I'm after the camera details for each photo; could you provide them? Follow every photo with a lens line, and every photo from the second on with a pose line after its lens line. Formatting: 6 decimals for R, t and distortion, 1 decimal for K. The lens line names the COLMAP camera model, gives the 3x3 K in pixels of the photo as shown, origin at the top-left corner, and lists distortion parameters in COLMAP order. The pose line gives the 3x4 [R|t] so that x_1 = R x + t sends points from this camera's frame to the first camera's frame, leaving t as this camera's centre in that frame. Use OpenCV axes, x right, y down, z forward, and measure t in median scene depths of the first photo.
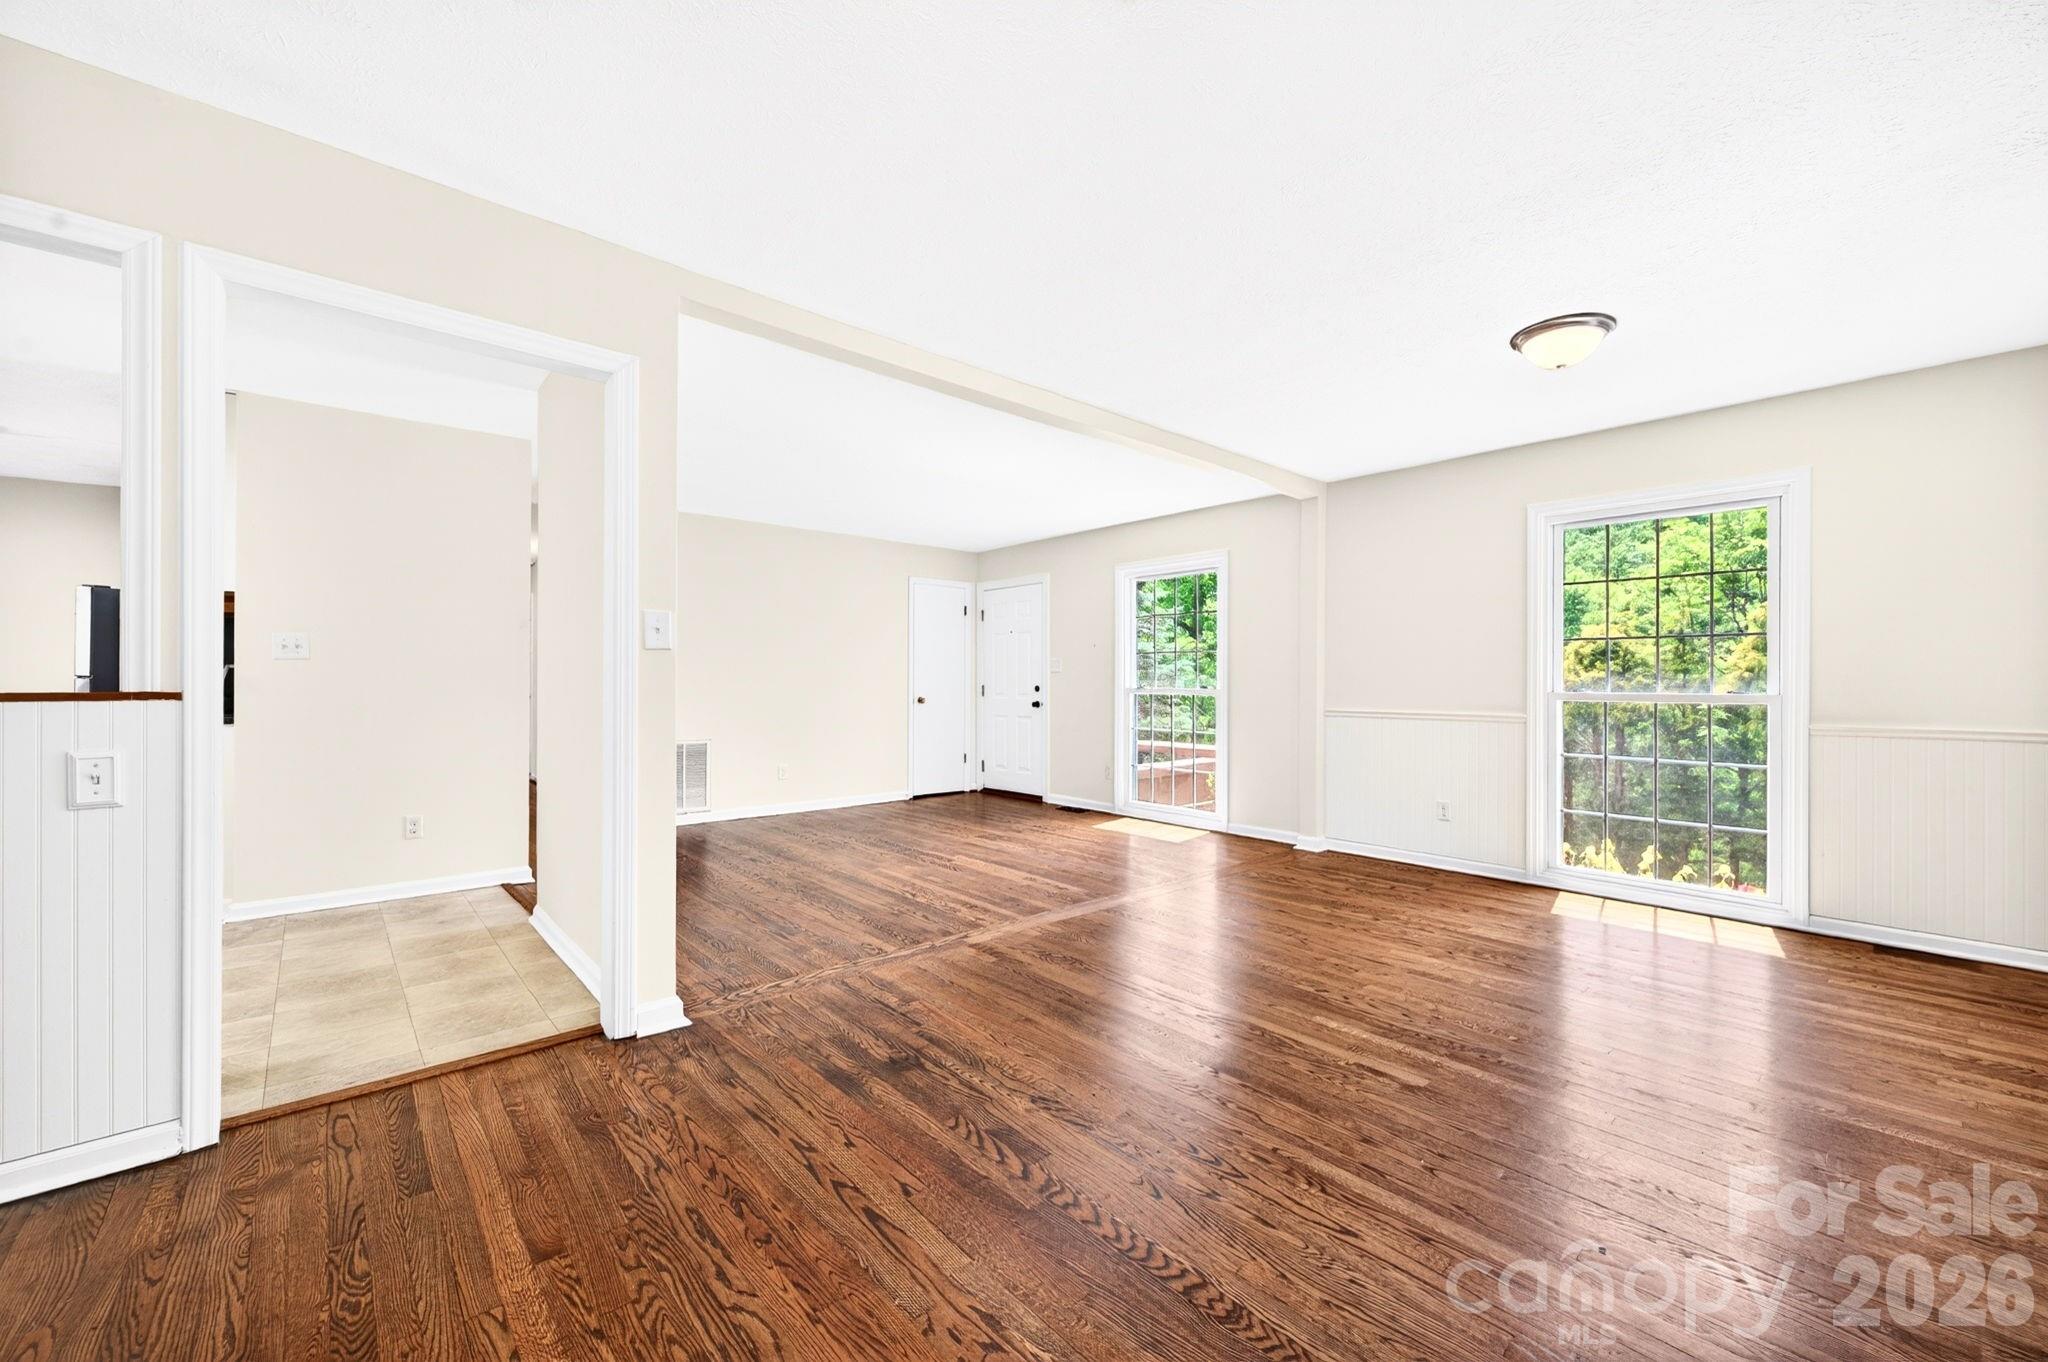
lens RADIAL K [[803.7, 0, 1032.4], [0, 803.7, 684.9], [0, 0, 1]] dist [0.003026, 0.000070]
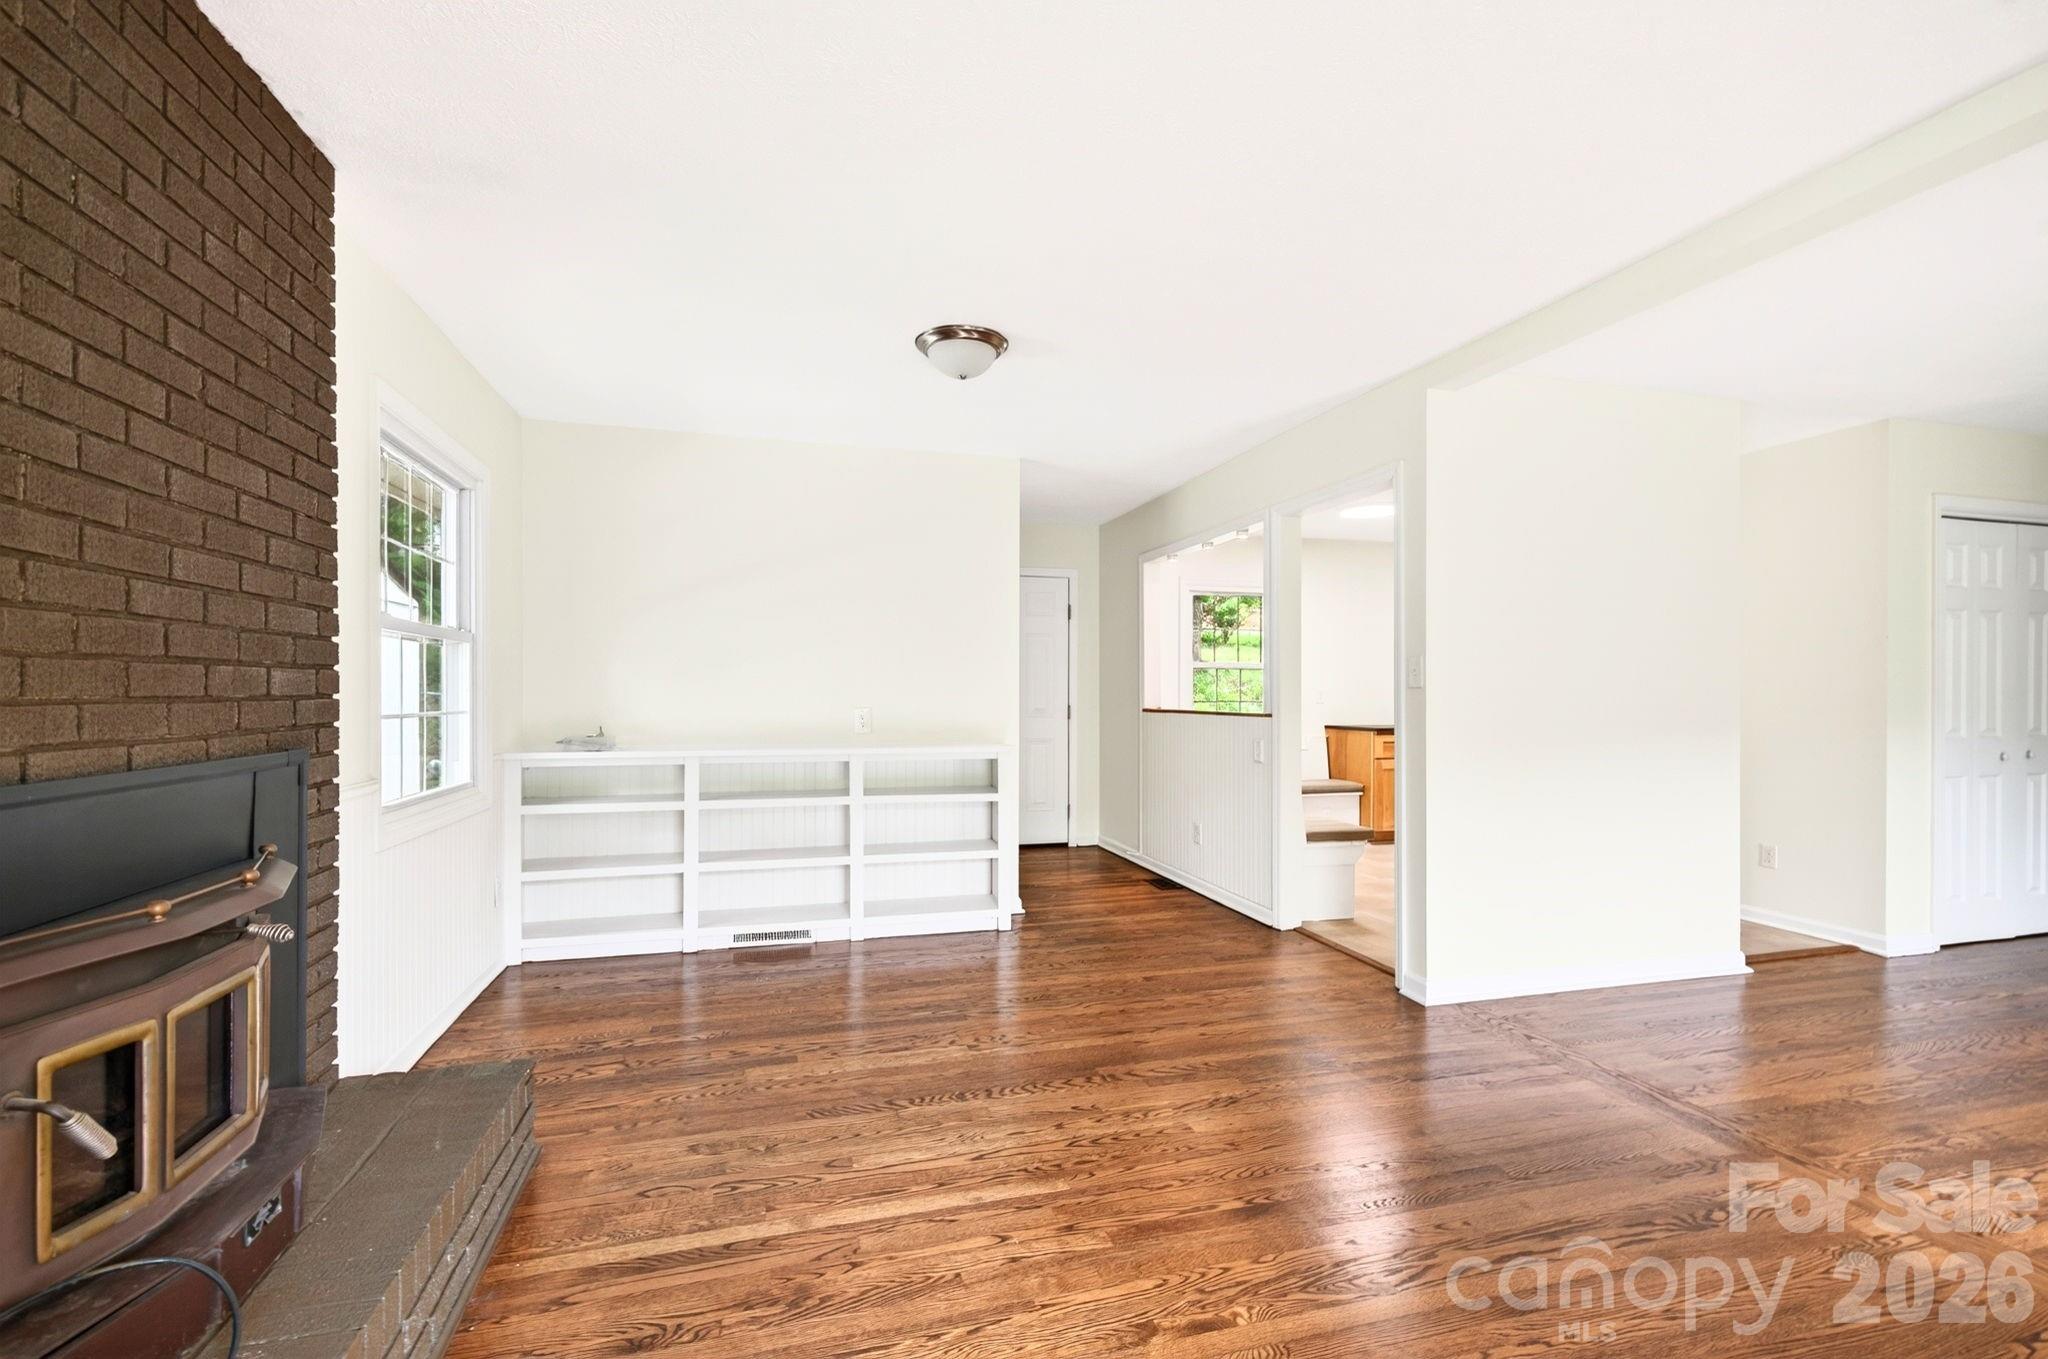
lens RADIAL K [[891.5, 0, 1024.0], [0, 891.5, 679.5], [0, 0, 1]] dist [0.002434, 0.000140]
pose [[-0.434701, -0.015870, -0.900435, 0.910830], [-0.005161, 0.999872, -0.015132, -0.030294], [0.900560, -0.001931, -0.434728, 0.931345]]
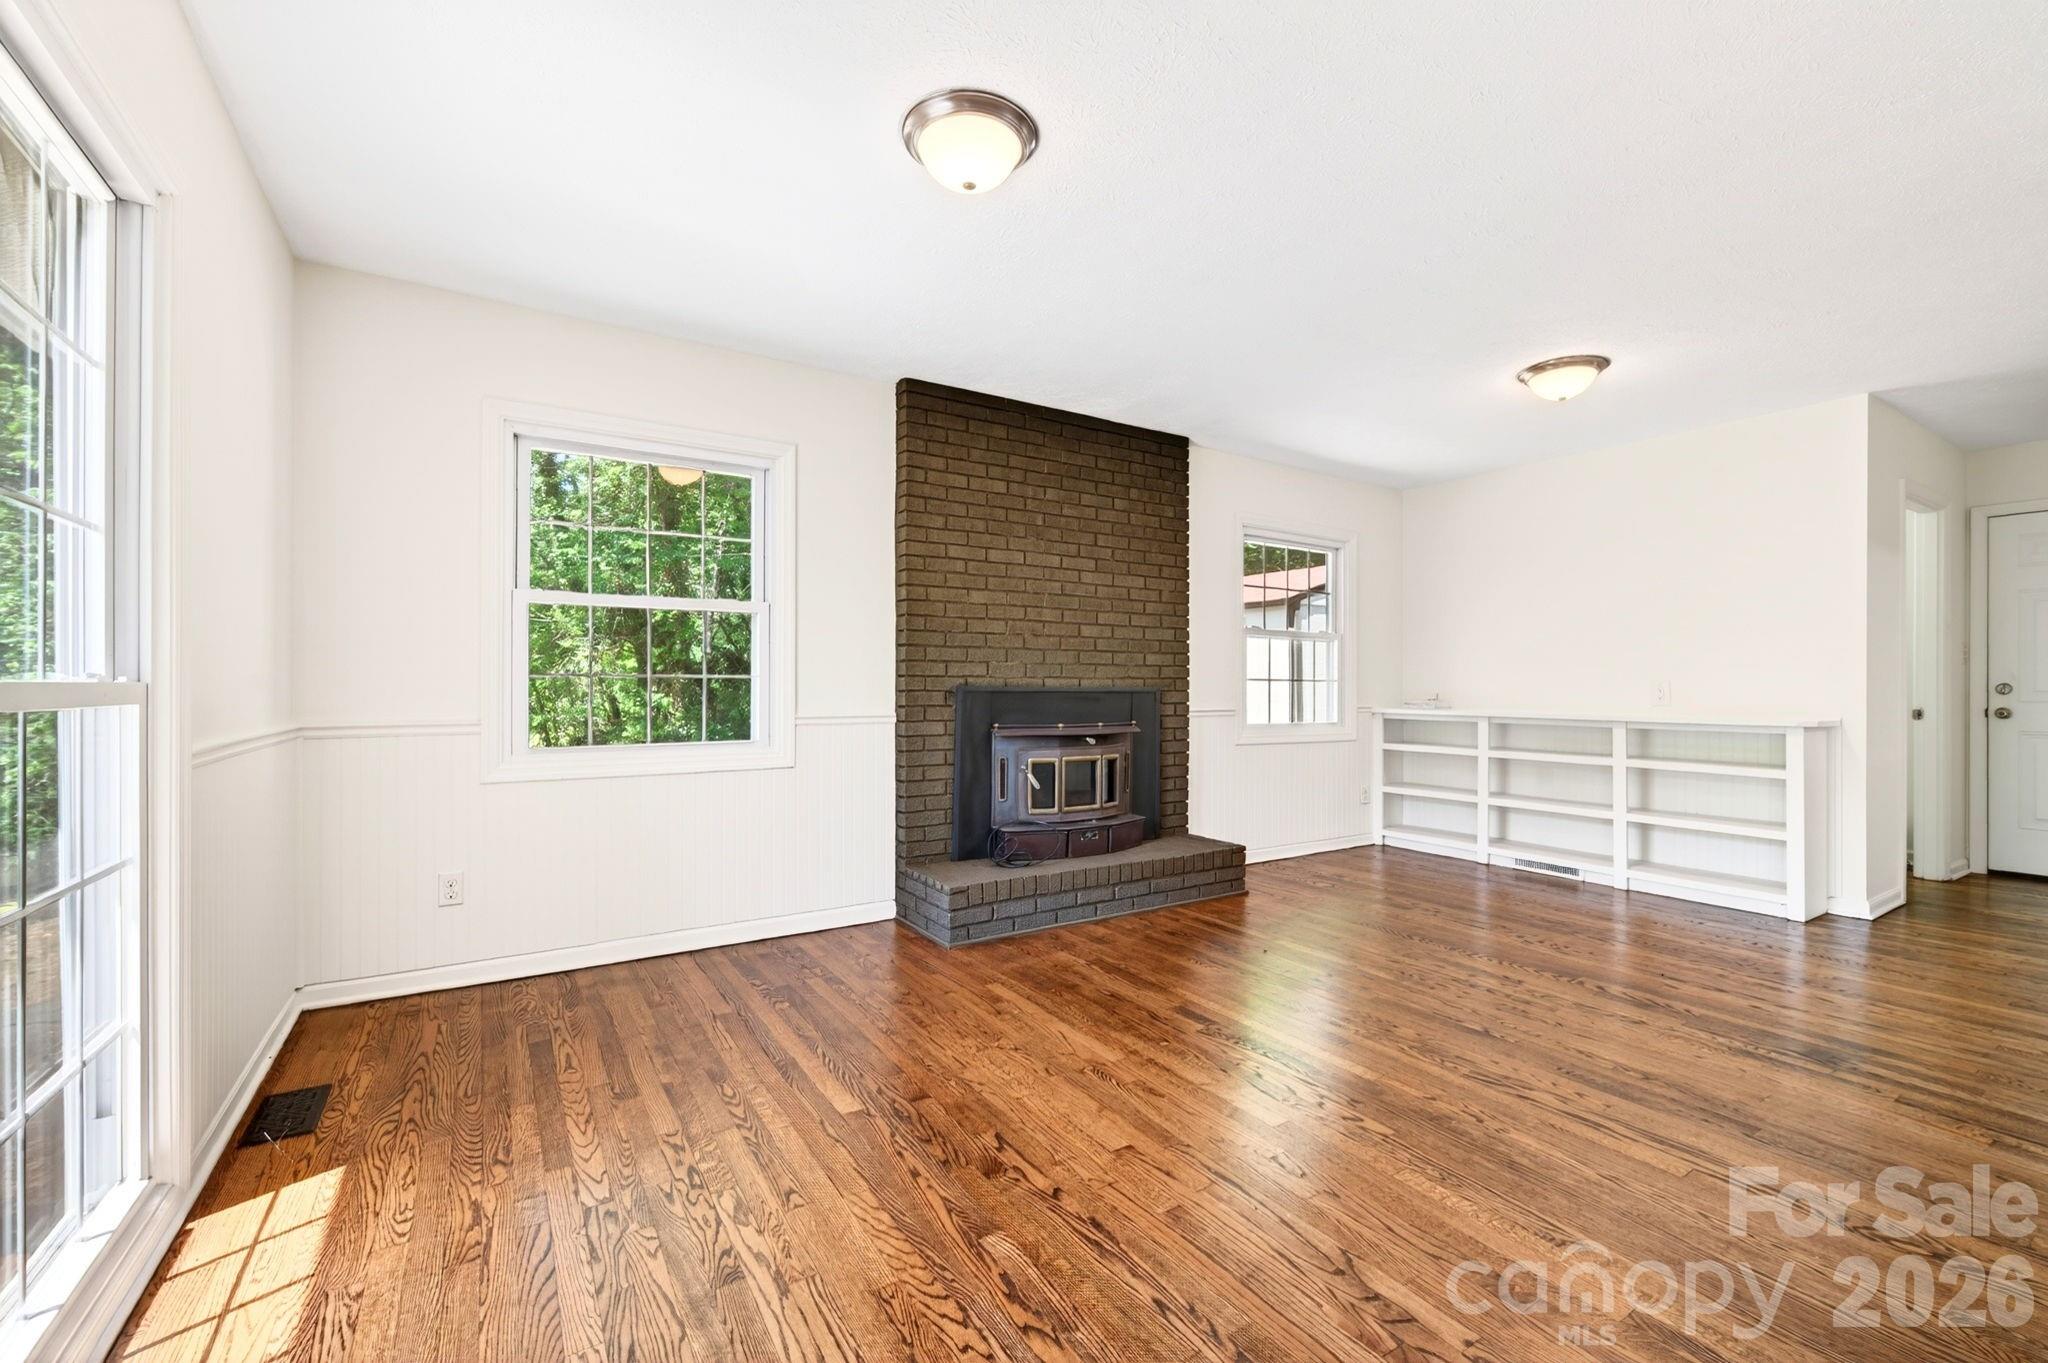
lens RADIAL K [[858.3, 0, 1033.9], [0, 858.3, 685.1], [0, 0, 1]] dist [-0.001286, -0.000080]
pose [[-0.988044, -0.005021, 0.154090, 0.516100], [-0.004997, 0.999987, 0.000543, 0.011974], [-0.154091, -0.000234, -0.988057, 1.758165]]
